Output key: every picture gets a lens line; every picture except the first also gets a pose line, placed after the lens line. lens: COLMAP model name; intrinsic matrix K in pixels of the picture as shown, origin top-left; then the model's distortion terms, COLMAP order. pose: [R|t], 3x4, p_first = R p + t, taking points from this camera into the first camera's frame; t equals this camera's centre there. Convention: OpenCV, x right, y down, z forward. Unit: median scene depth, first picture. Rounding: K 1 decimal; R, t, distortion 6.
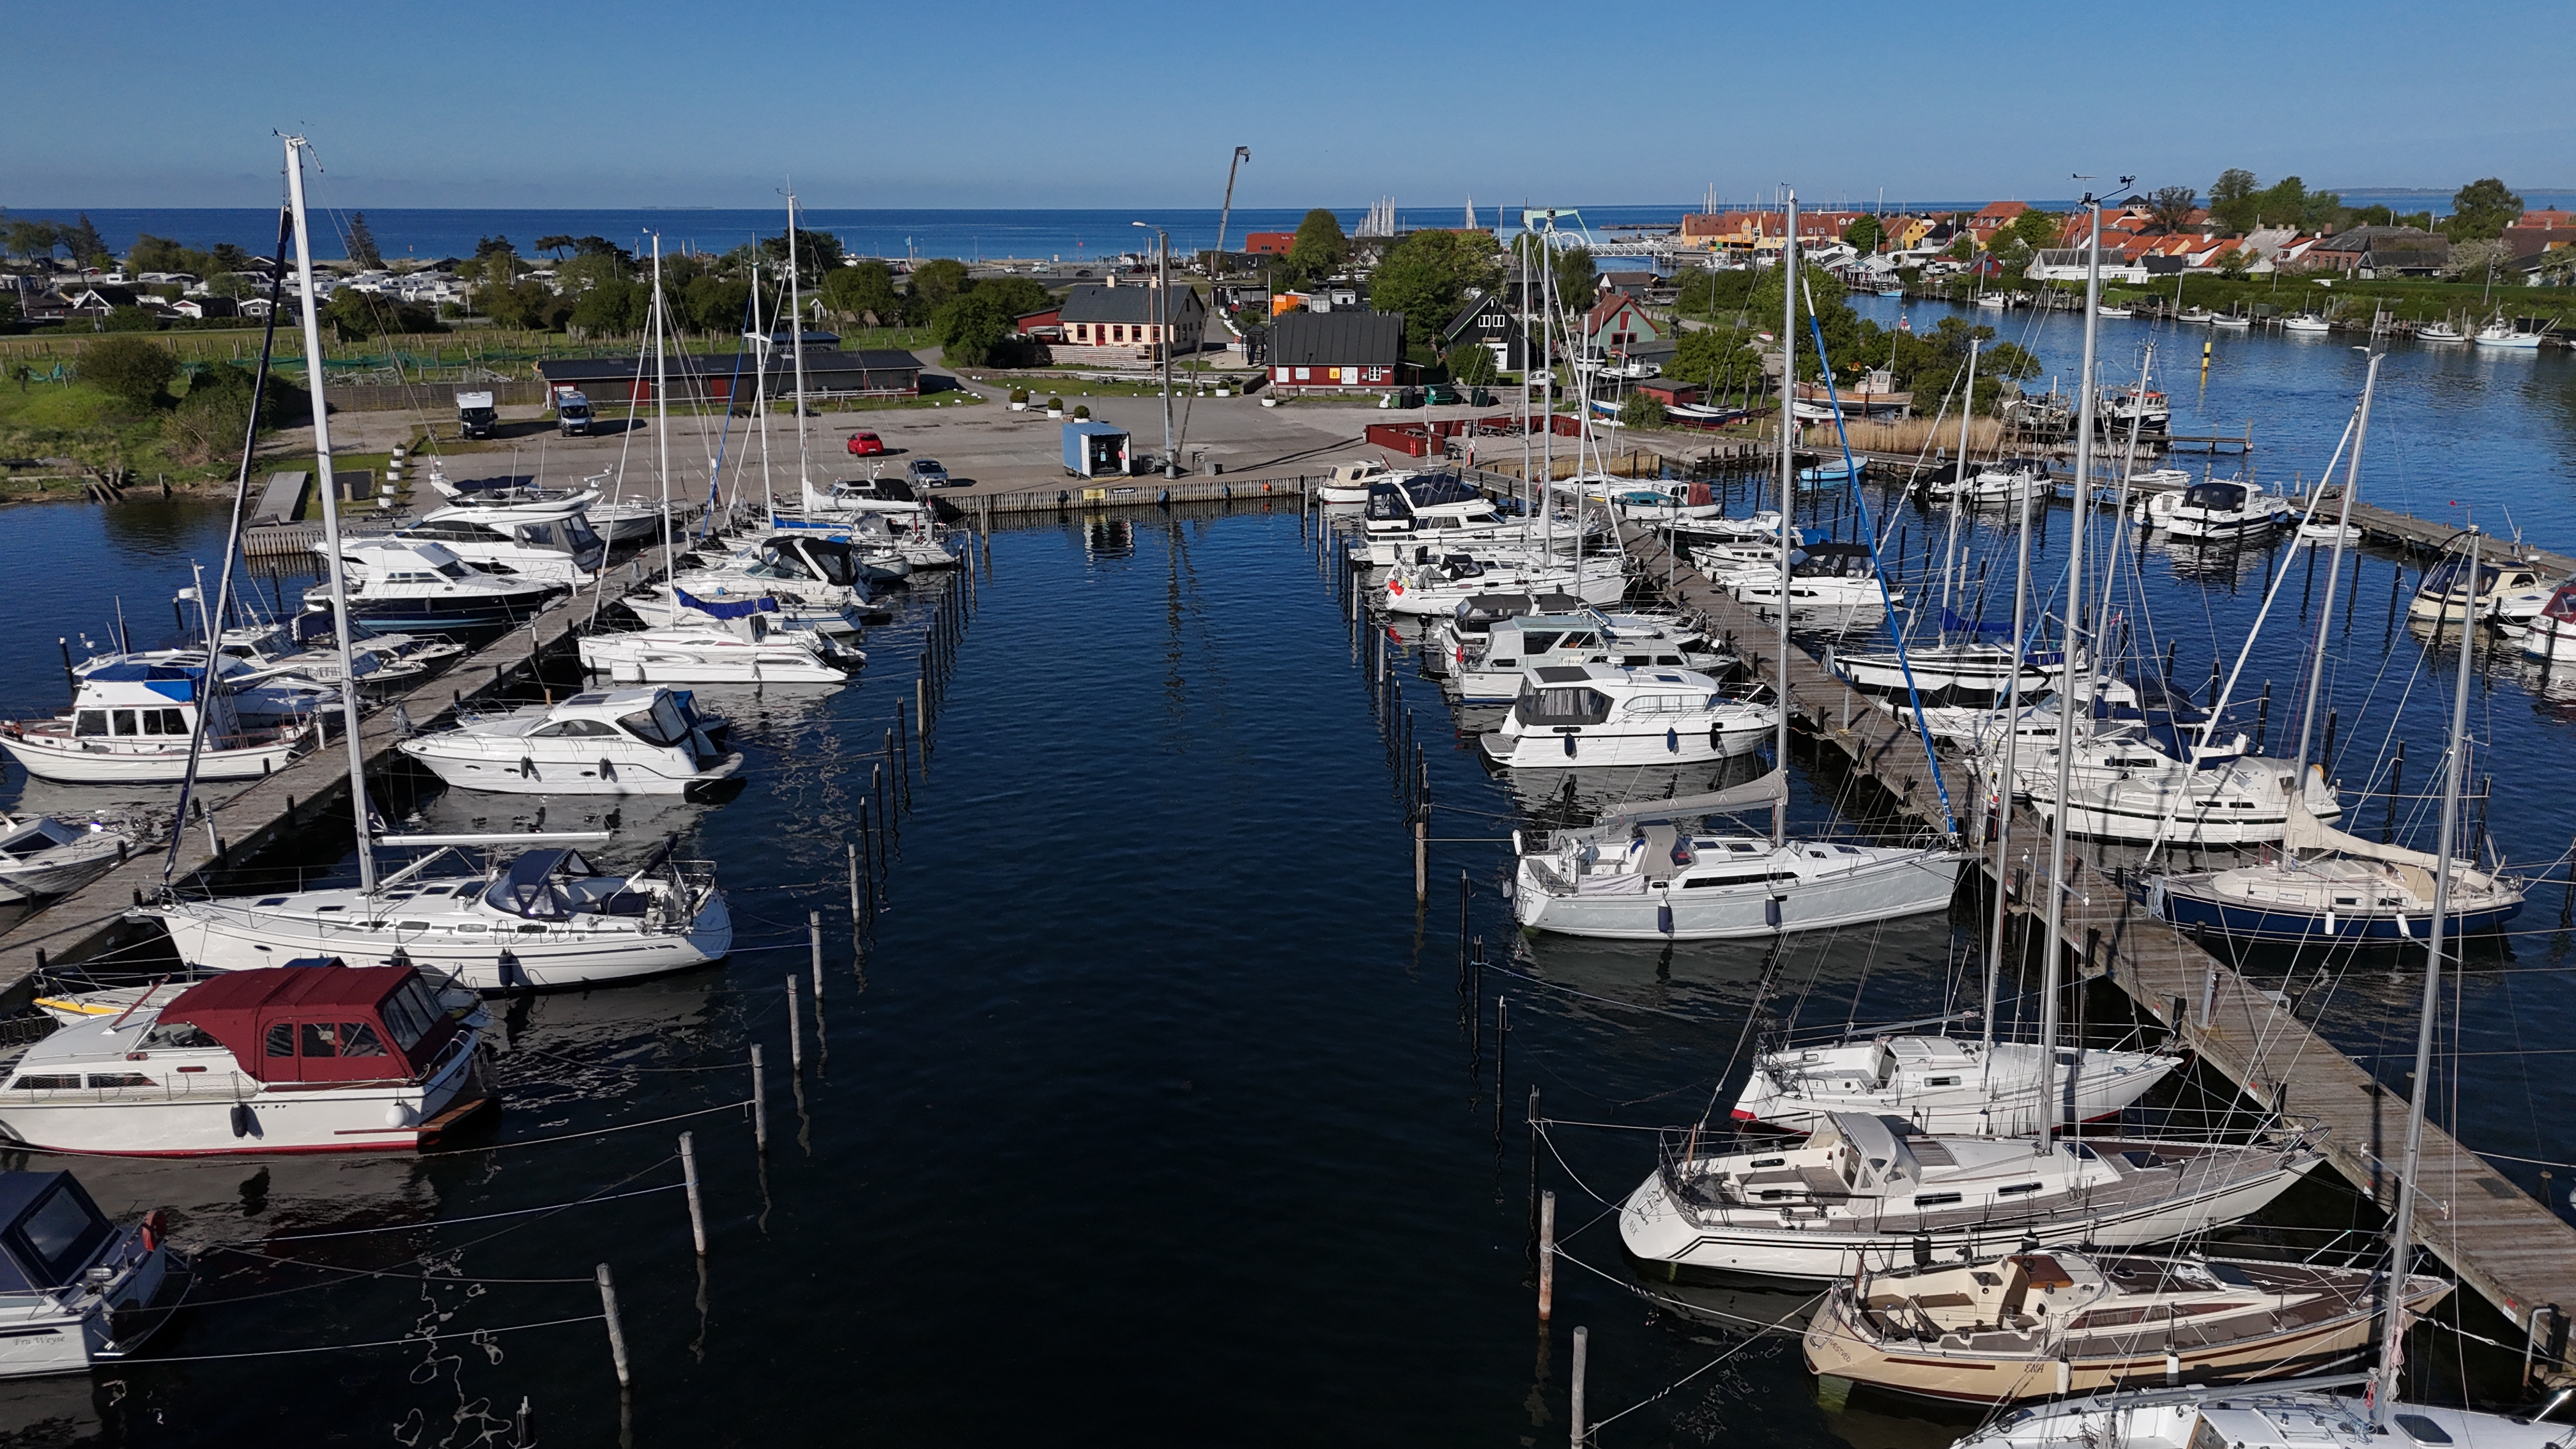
lens RADIAL K [[1878.1, 0, 1288.0], [0, 1878.1, 724.5], [0, 0, 1]] dist [0.079890, -0.081879]
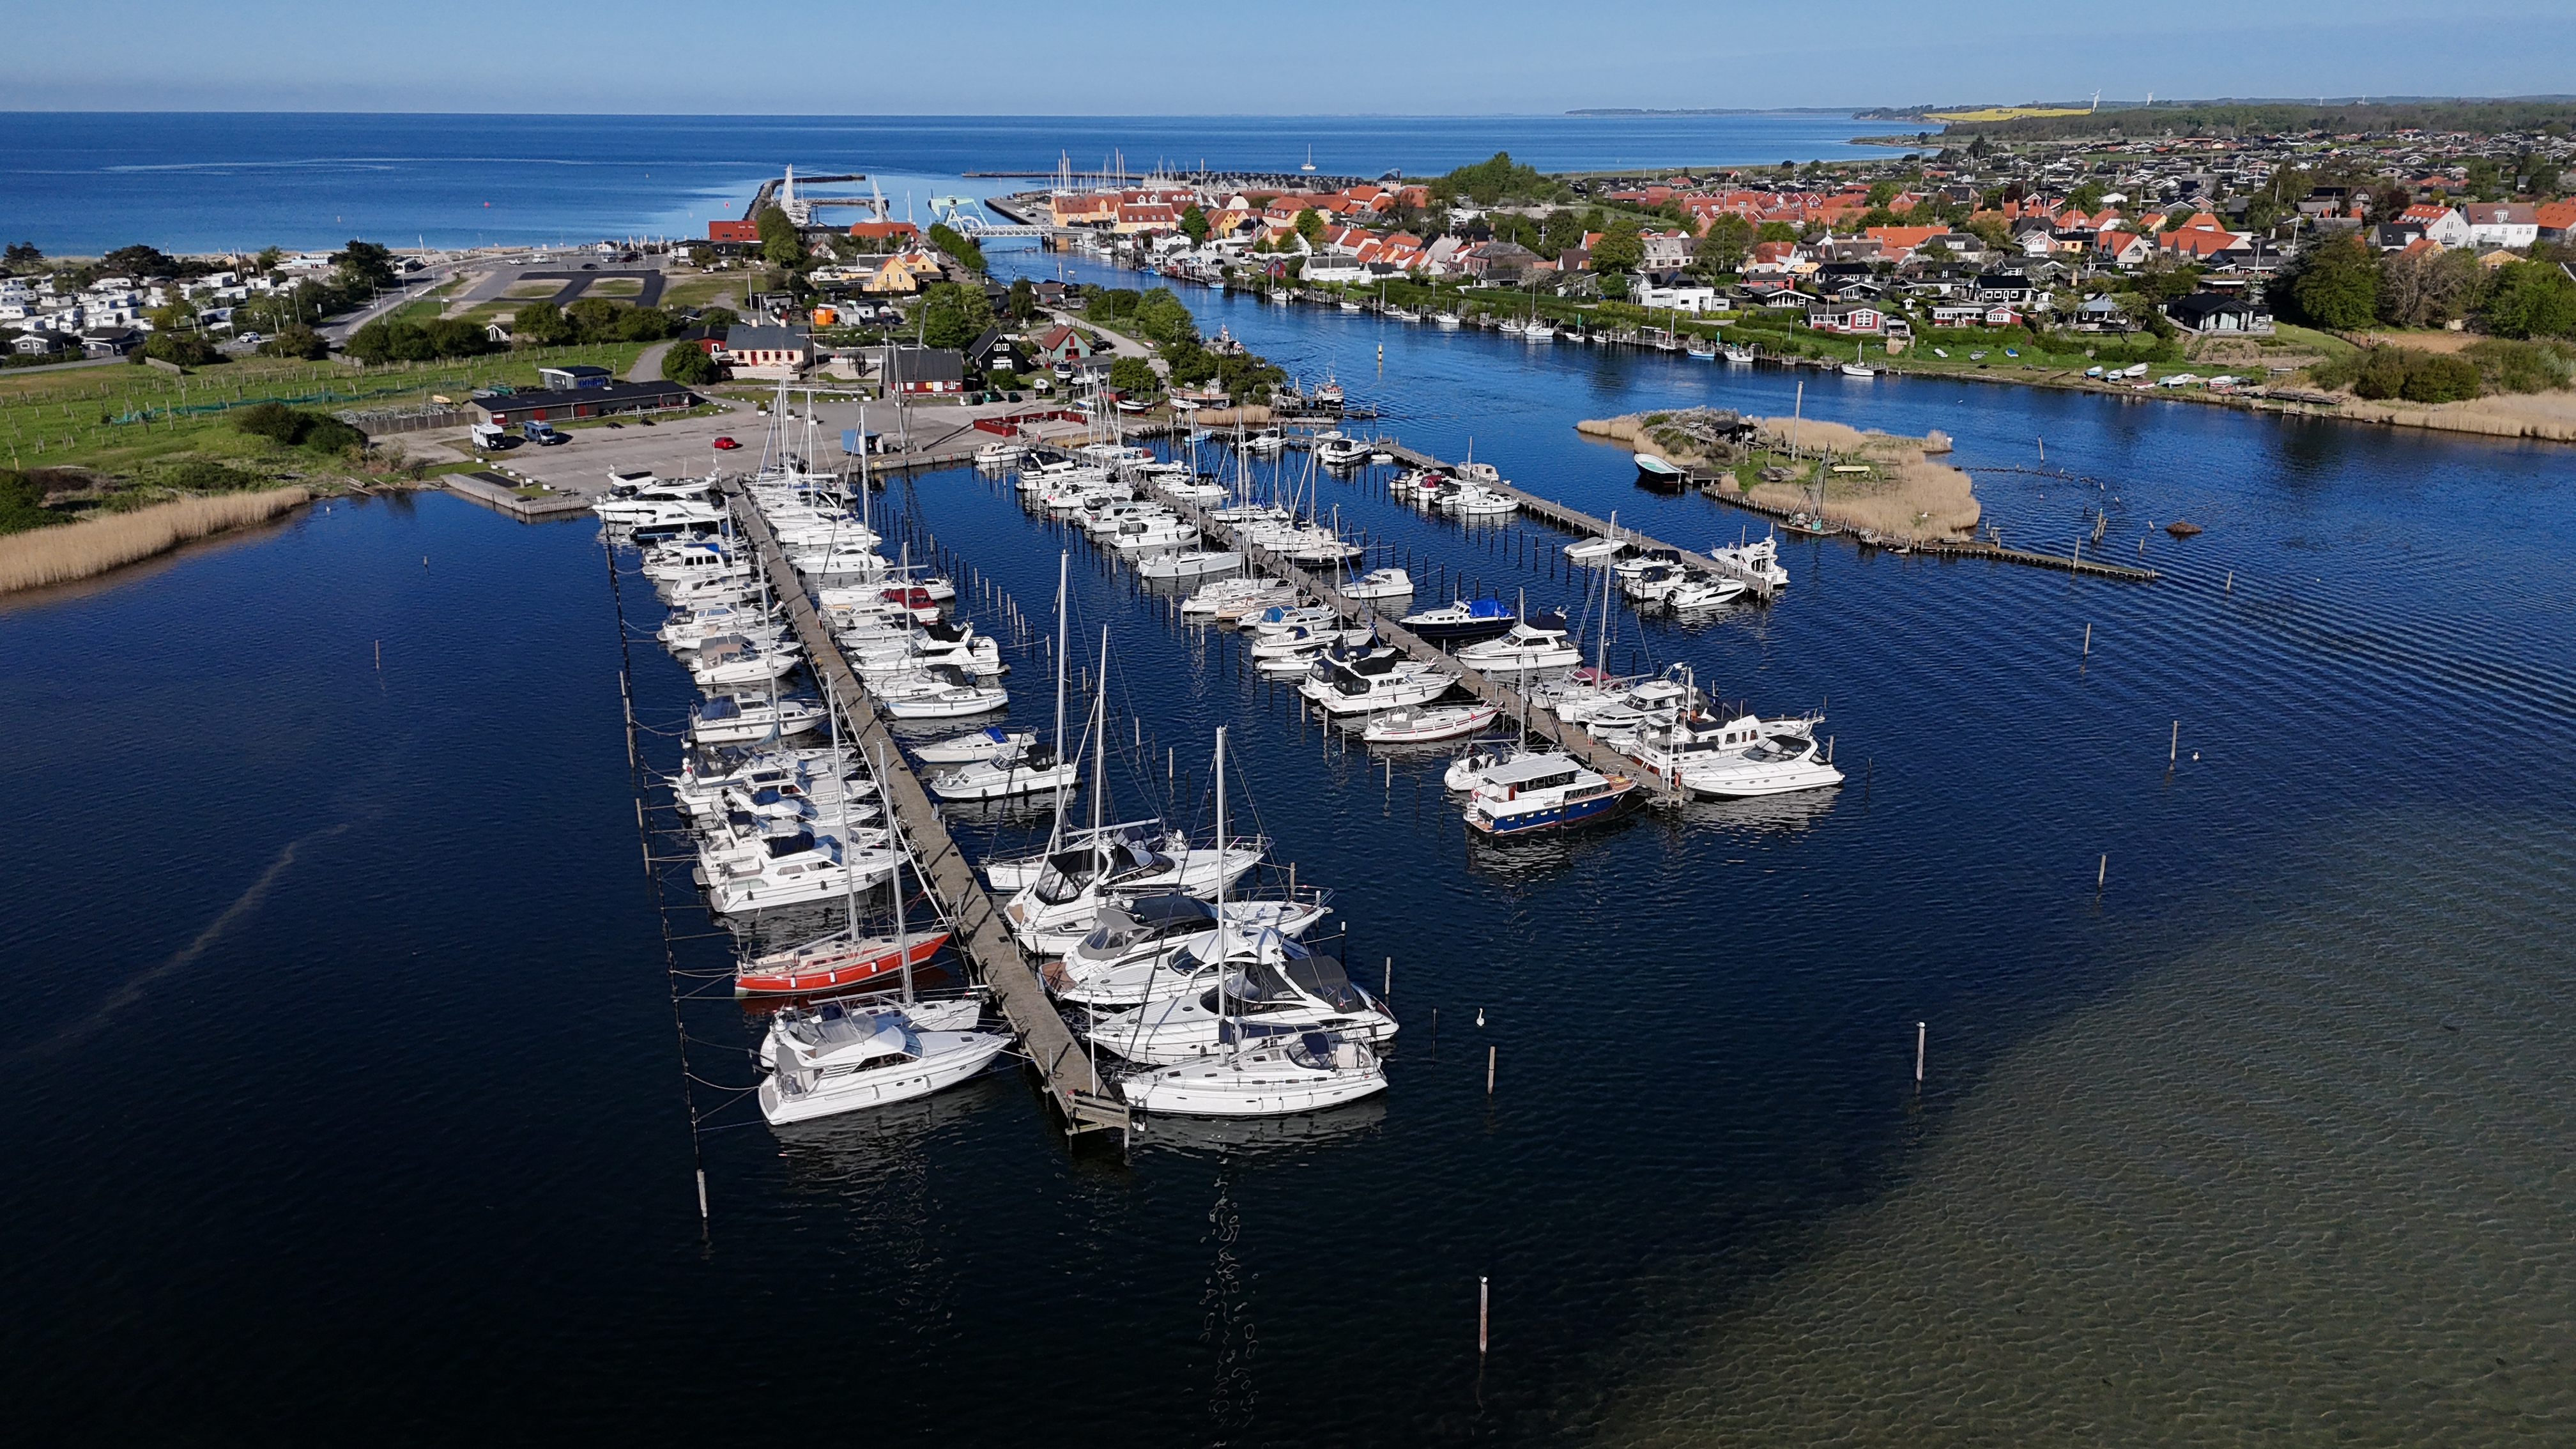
lens RADIAL K [[1864.3, 0, 1288.0], [0, 1864.3, 724.5], [0, 0, 1]] dist [0.132703, -0.145128]
pose [[0.943975, -0.097915, 0.315157, -0.208142], [0.083455, 0.994758, 0.059087, 0.049988], [-0.319290, -0.029475, 0.947198, -0.693117]]
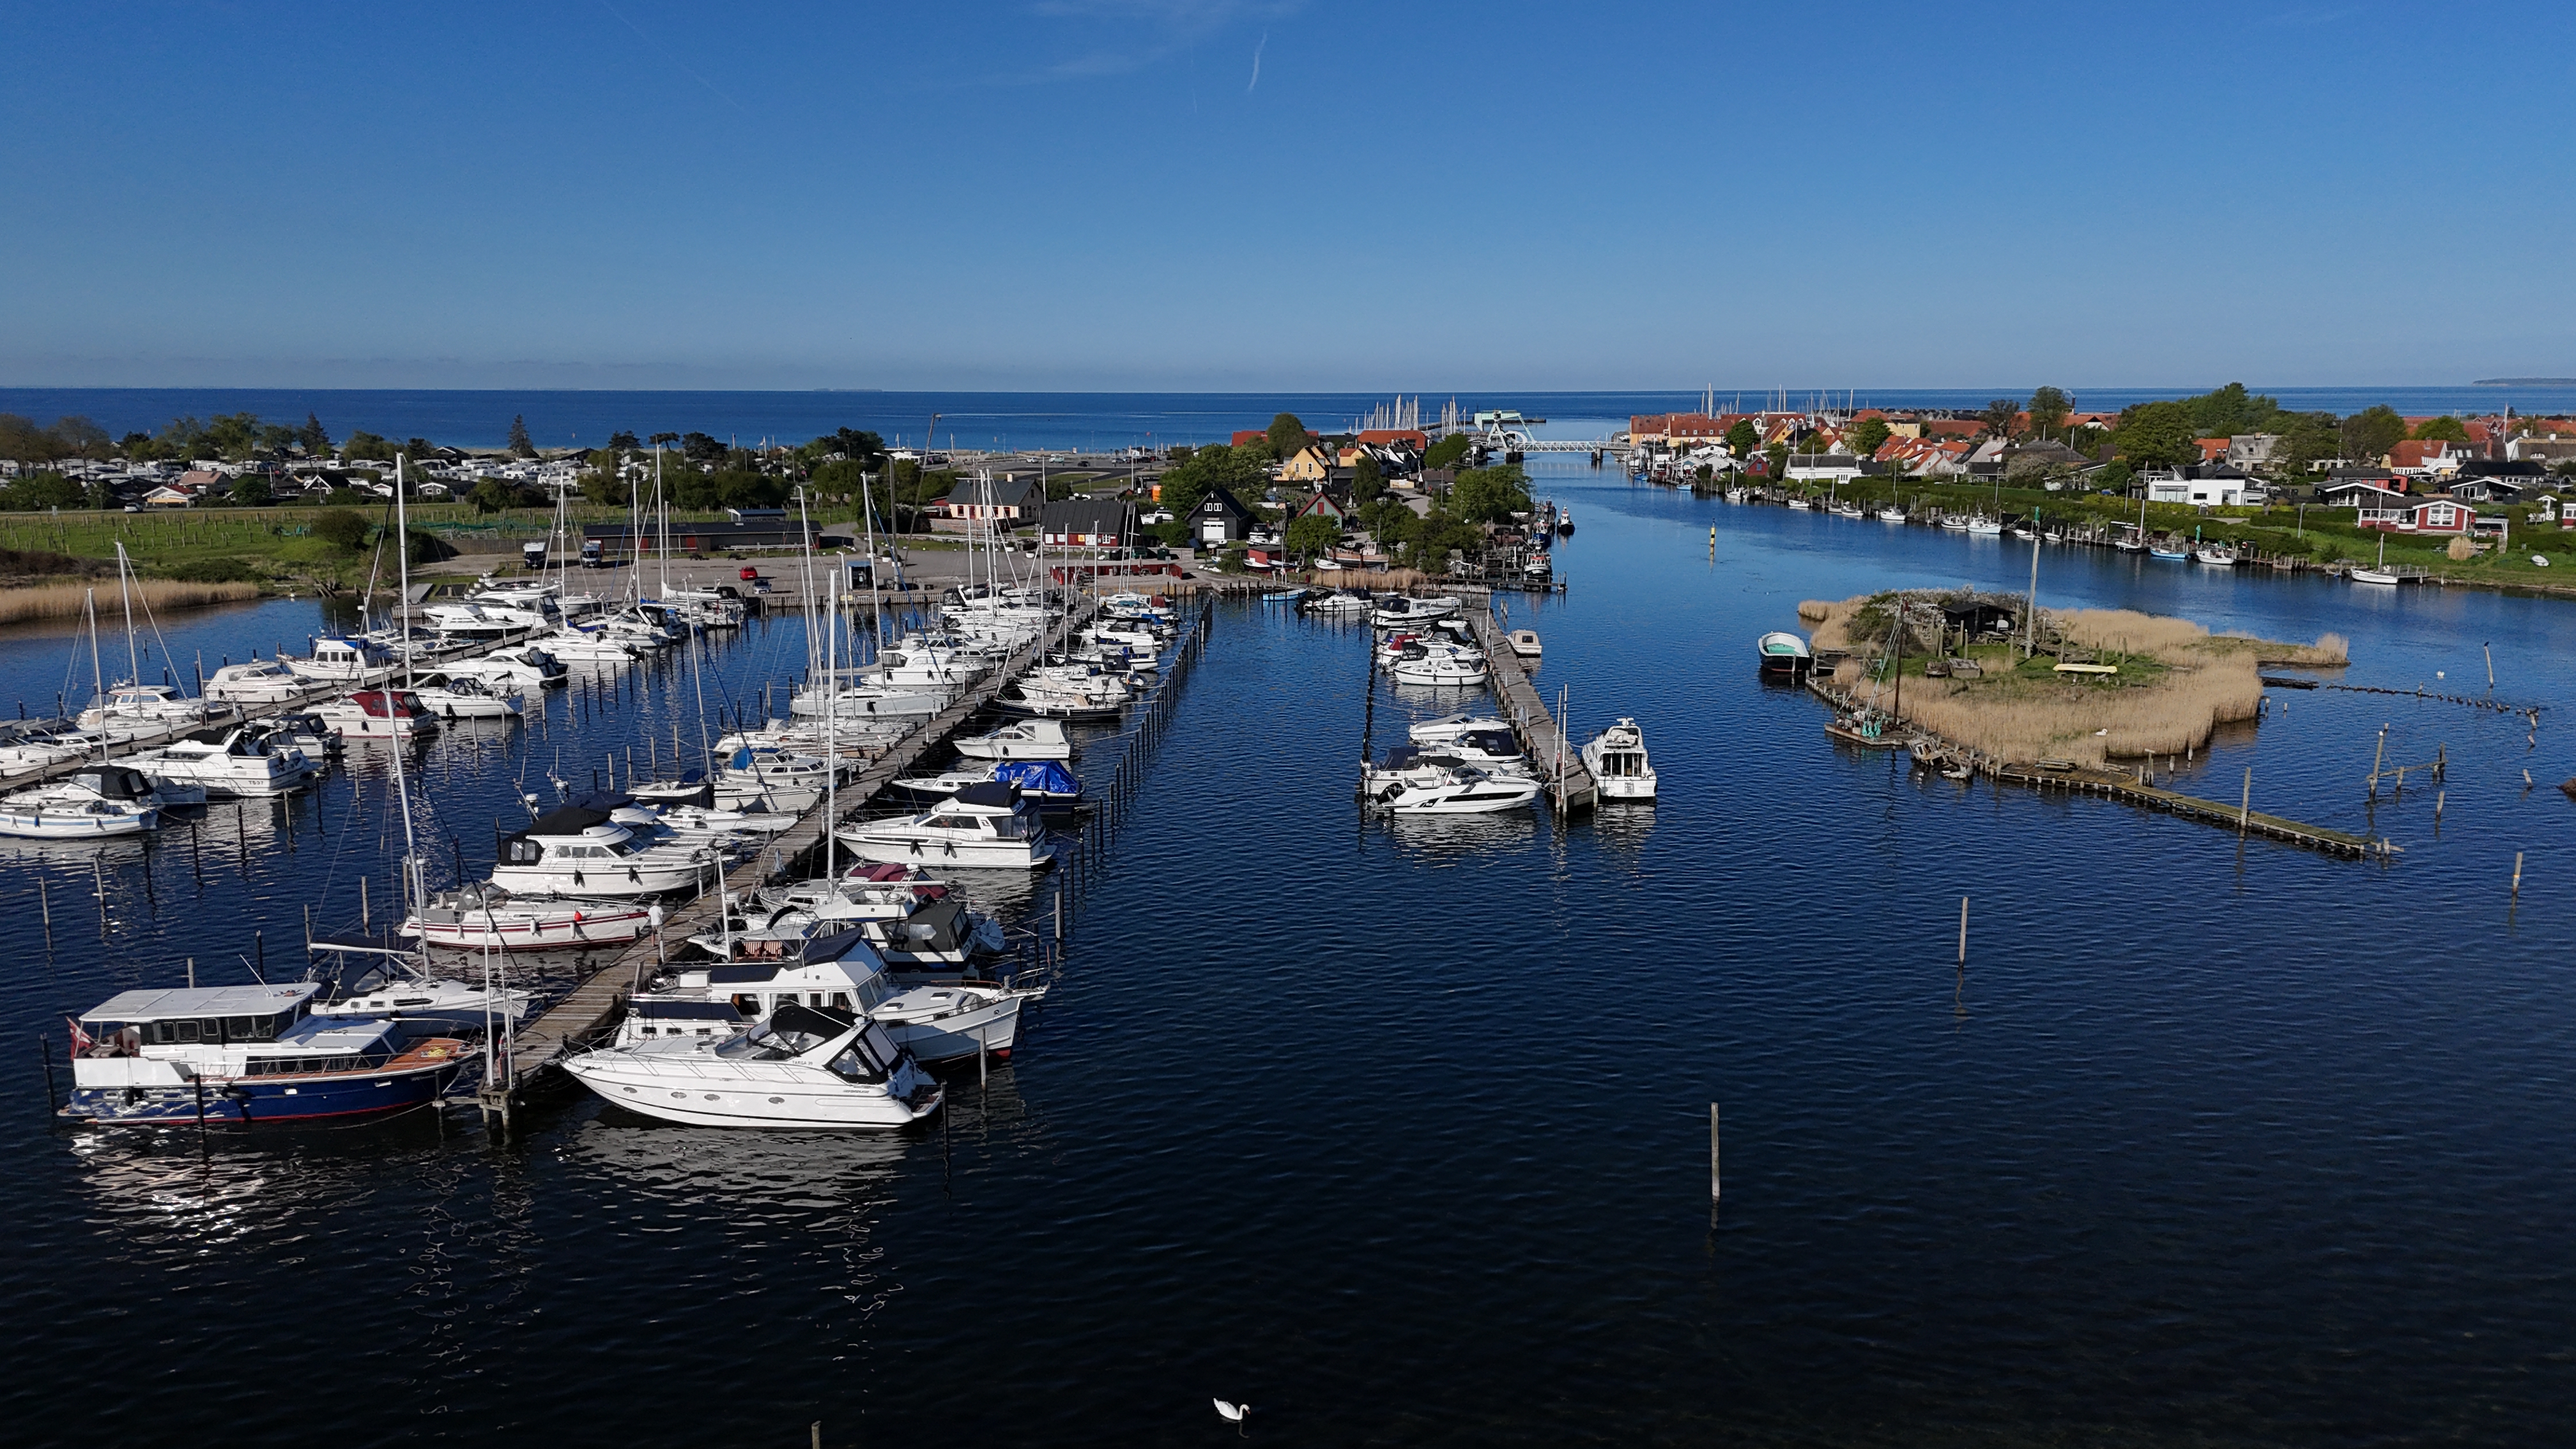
lens RADIAL K [[1878.1, 0, 1288.0], [0, 1878.1, 724.5], [0, 0, 1]] dist [0.079890, -0.081879]
pose [[0.997070, 0.017899, -0.074371, 0.260394], [-0.024605, 0.995615, -0.090251, 0.086689], [0.072430, 0.091816, 0.993138, -0.436224]]
